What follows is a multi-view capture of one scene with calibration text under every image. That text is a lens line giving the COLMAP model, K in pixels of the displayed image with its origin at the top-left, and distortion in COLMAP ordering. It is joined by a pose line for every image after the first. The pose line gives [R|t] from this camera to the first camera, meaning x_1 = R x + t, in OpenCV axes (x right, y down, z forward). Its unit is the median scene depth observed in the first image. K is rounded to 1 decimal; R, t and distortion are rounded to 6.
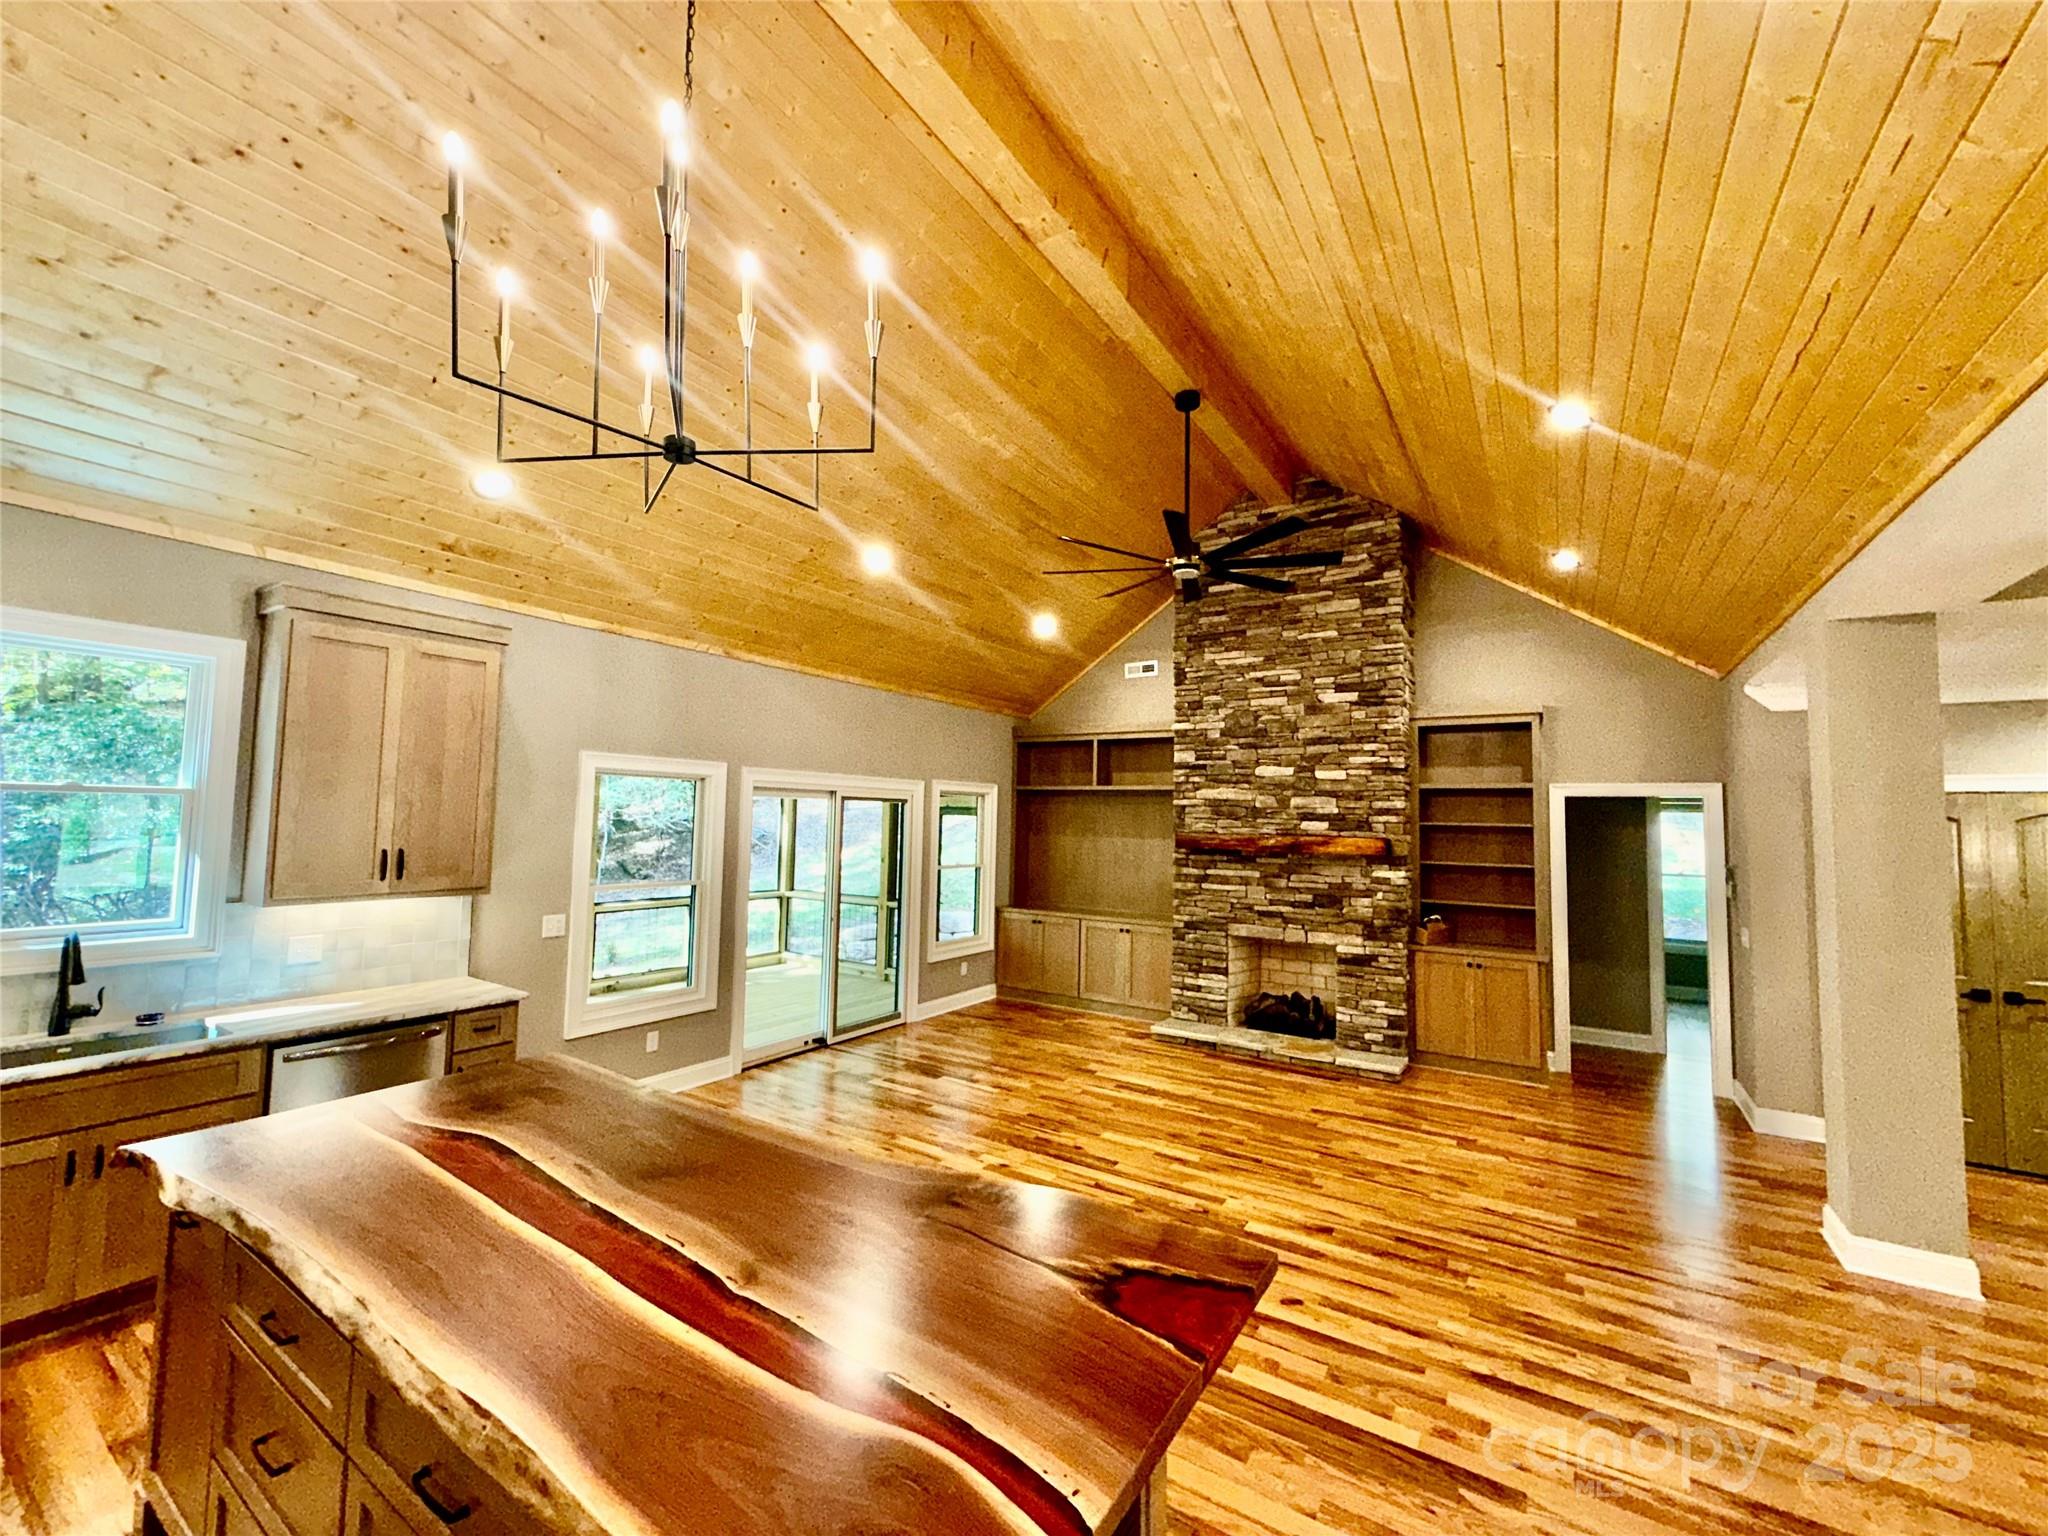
lens RADIAL K [[818.2, 0, 1020.9], [0, 818.2, 768.8], [0, 0, 1]] dist [-0.000045, 0.000083]
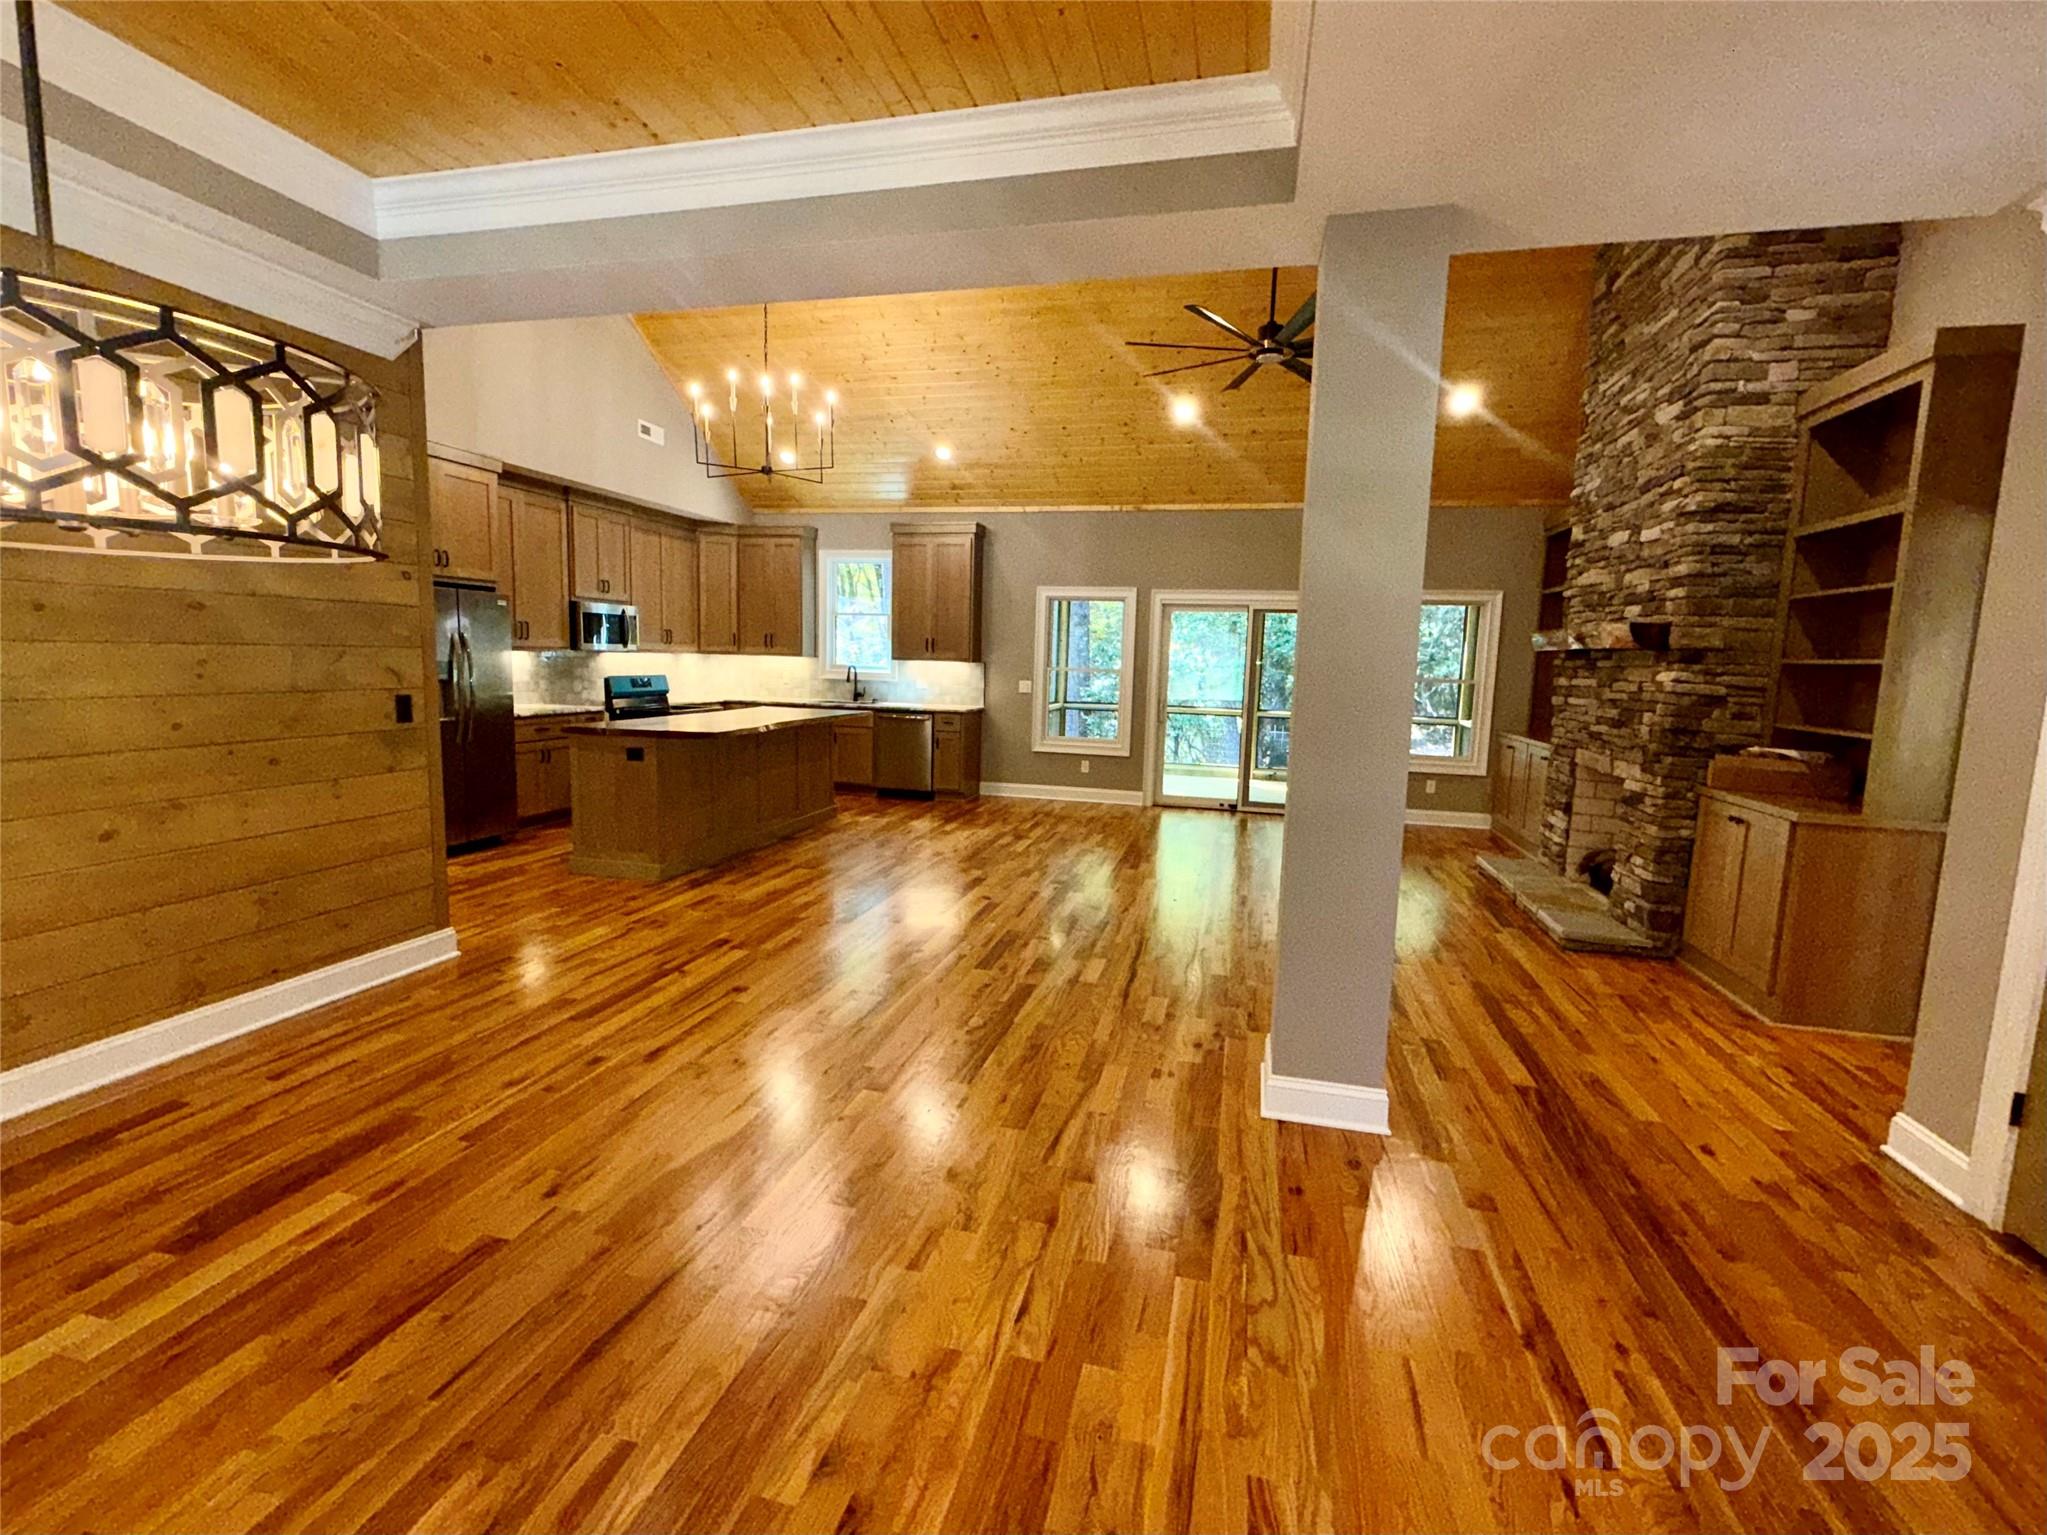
lens RADIAL K [[907.5, 0, 1018.4], [0, 907.5, 768.5], [0, 0, 1]] dist [-0.001775, 0.000645]
pose [[0.321479, 0.105179, -0.941057, 0.958741], [0.037094, 0.991650, 0.123505, 0.089826], [0.946190, -0.074612, 0.314893, 0.252124]]
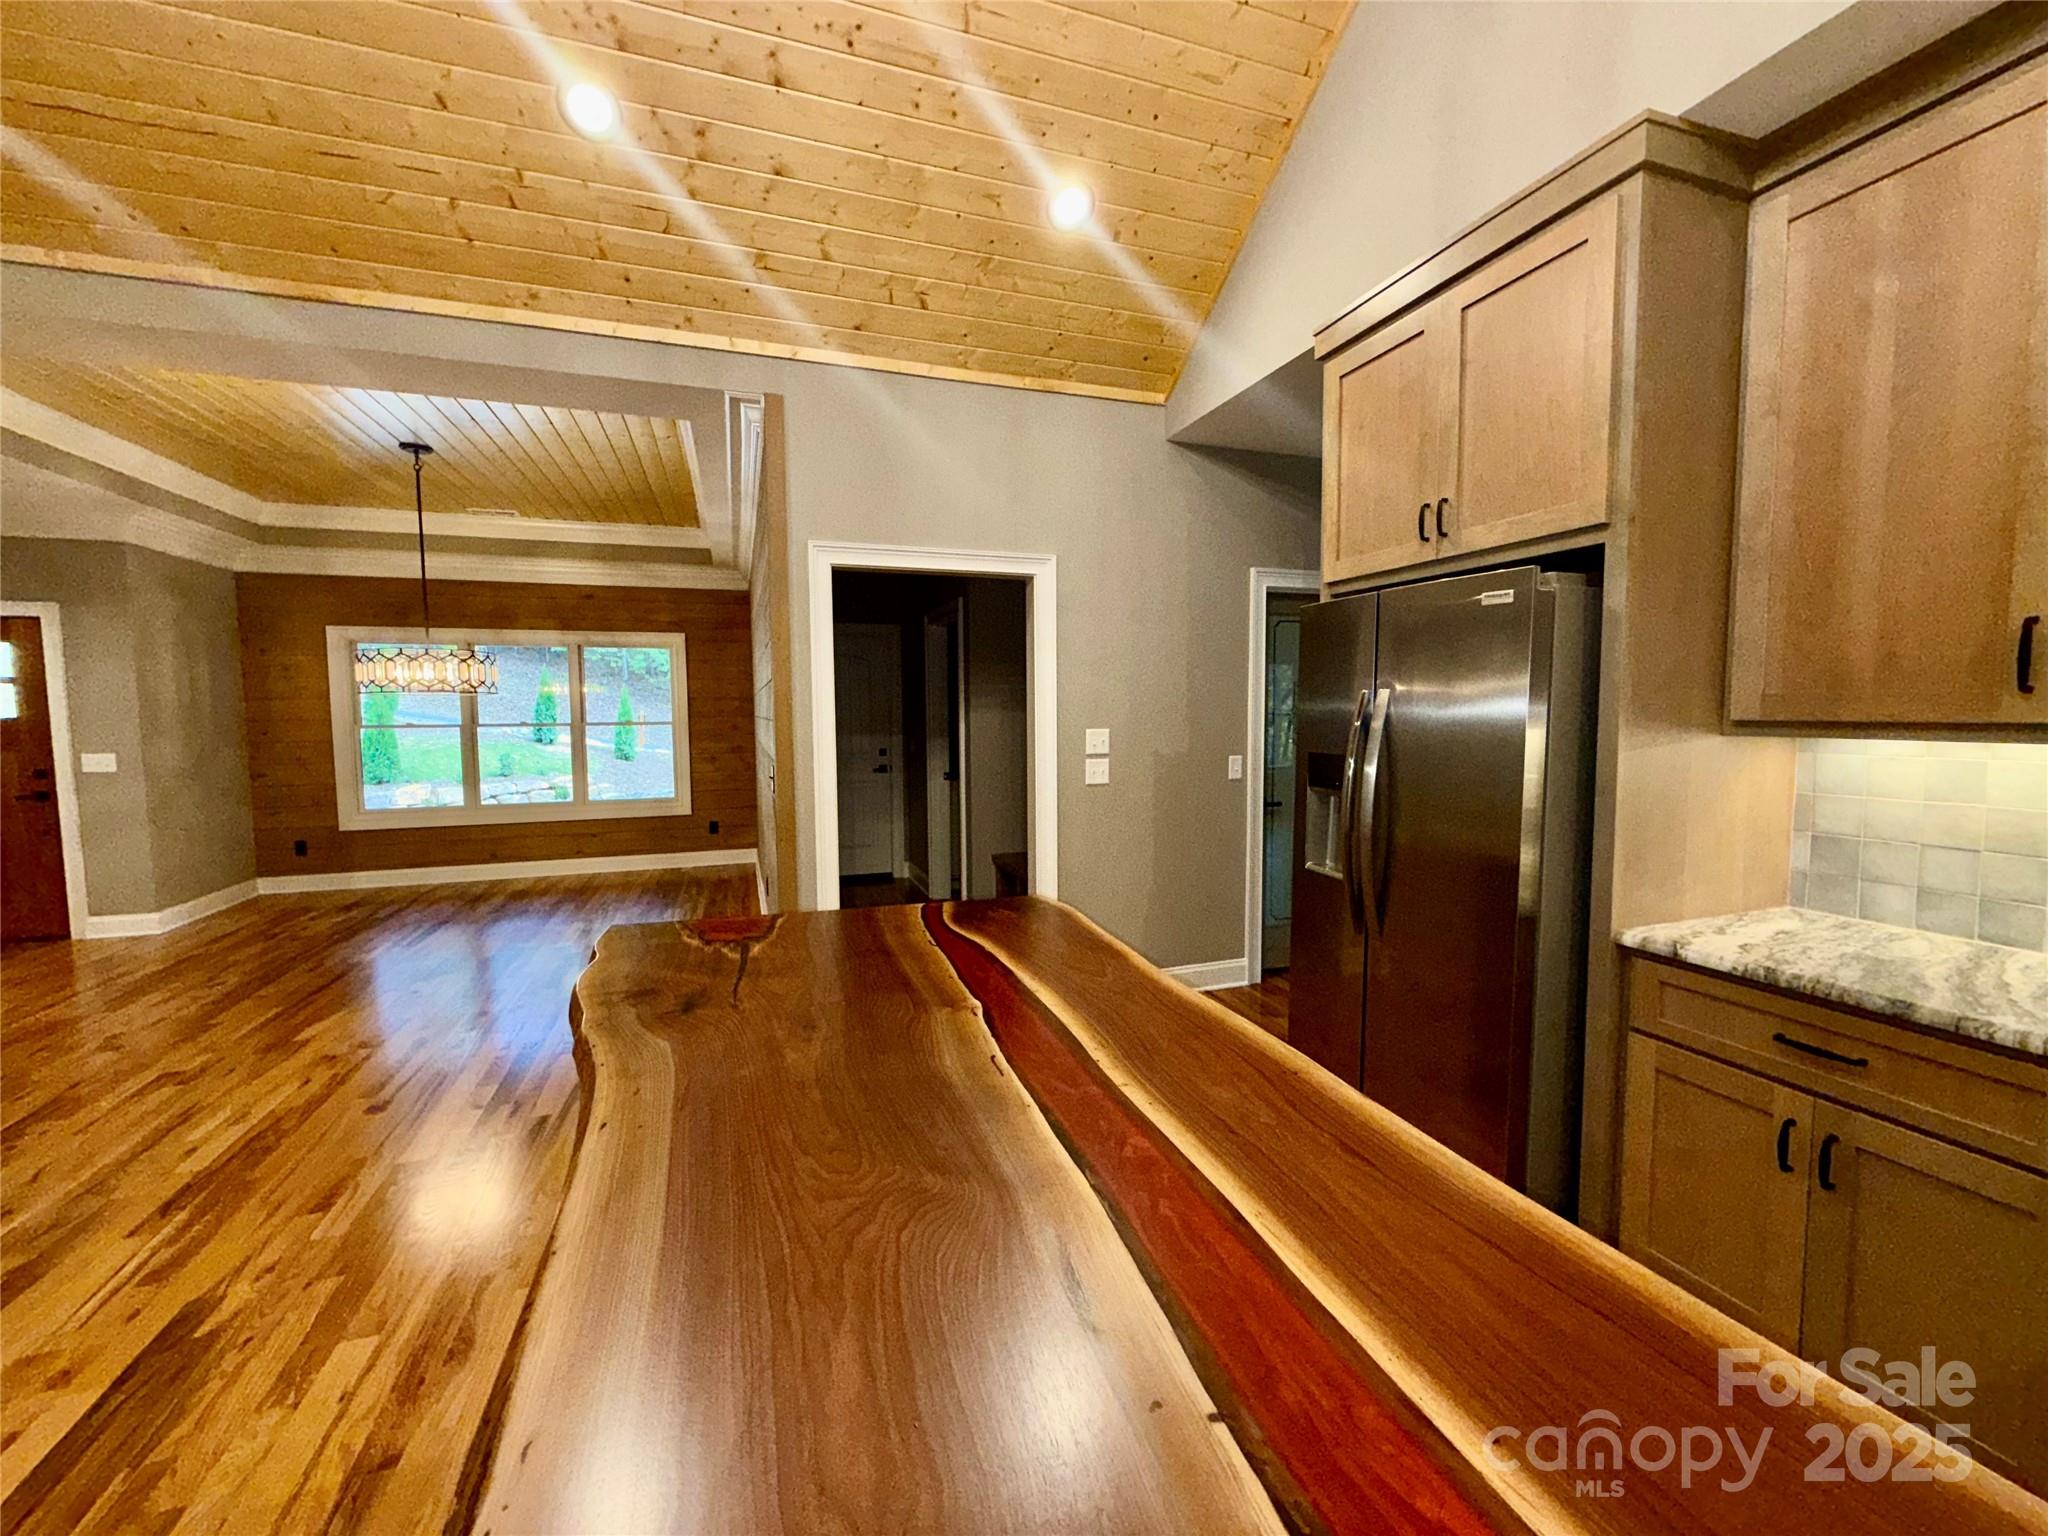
lens RADIAL K [[818.2, 0, 1018.9], [0, 818.2, 766.3], [0, 0, 1]] dist [-0.000045, 0.000083]
pose [[-0.789394, -0.056587, 0.611274, -0.221929], [-0.046740, 0.998392, 0.032065, 0.074765], [-0.612105, -0.003259, -0.790769, 0.401250]]
